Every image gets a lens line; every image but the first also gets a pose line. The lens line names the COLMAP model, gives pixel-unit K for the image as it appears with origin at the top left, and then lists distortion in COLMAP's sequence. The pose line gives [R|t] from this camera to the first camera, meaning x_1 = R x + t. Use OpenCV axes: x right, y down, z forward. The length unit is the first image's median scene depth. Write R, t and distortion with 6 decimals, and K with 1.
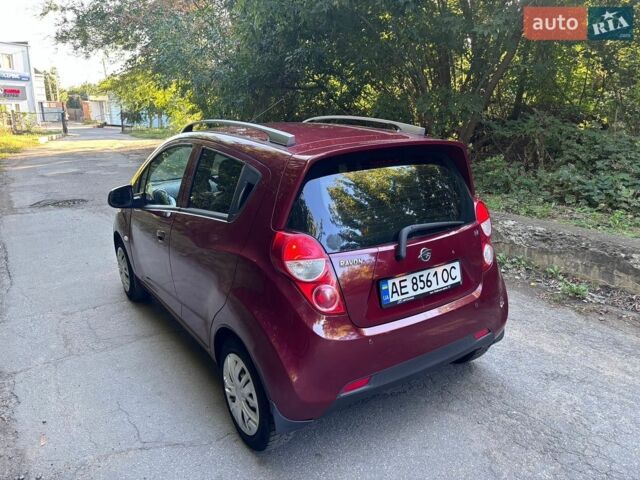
lens RADIAL K [[492.1, 0, 320.0], [0, 492.1, 240.0], [0, 0, 1]] dist [0.071402, -0.077966]
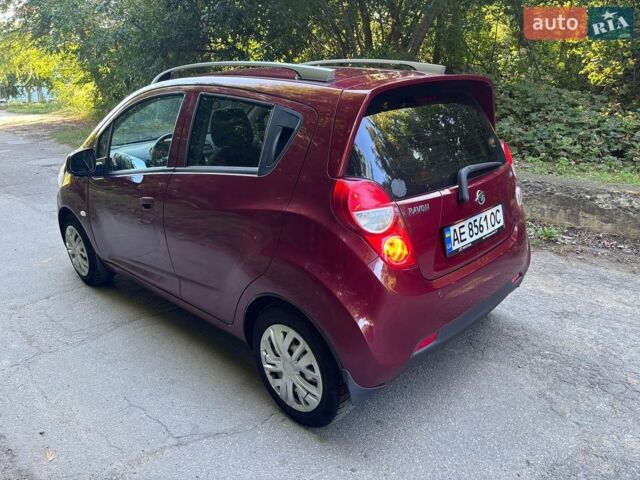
lens RADIAL K [[492.1, 0, 320.0], [0, 492.1, 240.0], [0, 0, 1]] dist [0.071402, -0.077966]
pose [[0.979225, -0.080166, 0.186259, -0.223224], [0.069849, 0.995671, 0.061319, 0.026151], [-0.190368, -0.047035, 0.980585, 0.111525]]
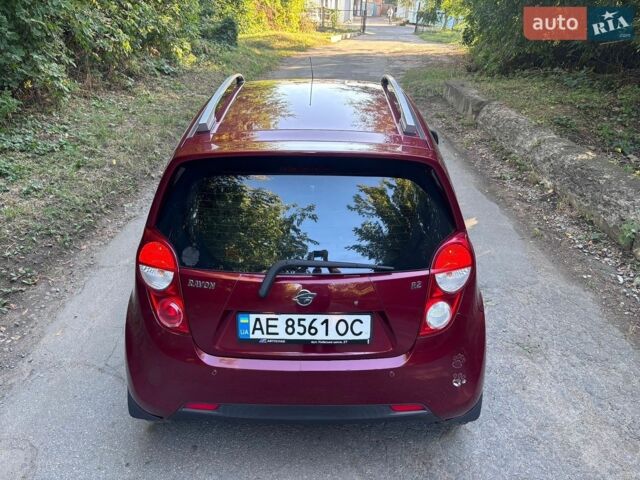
lens RADIAL K [[492.1, 0, 320.0], [0, 492.1, 240.0], [0, 0, 1]] dist [0.071402, -0.077966]
pose [[0.829478, 0.267594, -0.490265, 0.508134], [-0.172895, 0.957665, 0.230187, -0.211324], [0.531106, -0.106171, 0.840627, 0.289886]]
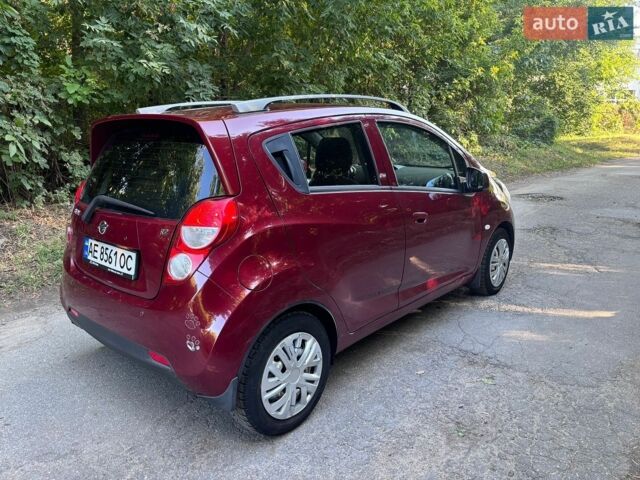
lens RADIAL K [[499.1, 0, 338.3], [0, 499.1, 241.7], [0, 0, 1]] dist [0.031143, 0.001706]
pose [[0.259998, 0.235337, -0.936492, 1.089912], [-0.247660, 0.953656, 0.170893, -0.197664], [0.933309, 0.187500, 0.306232, 0.956147]]
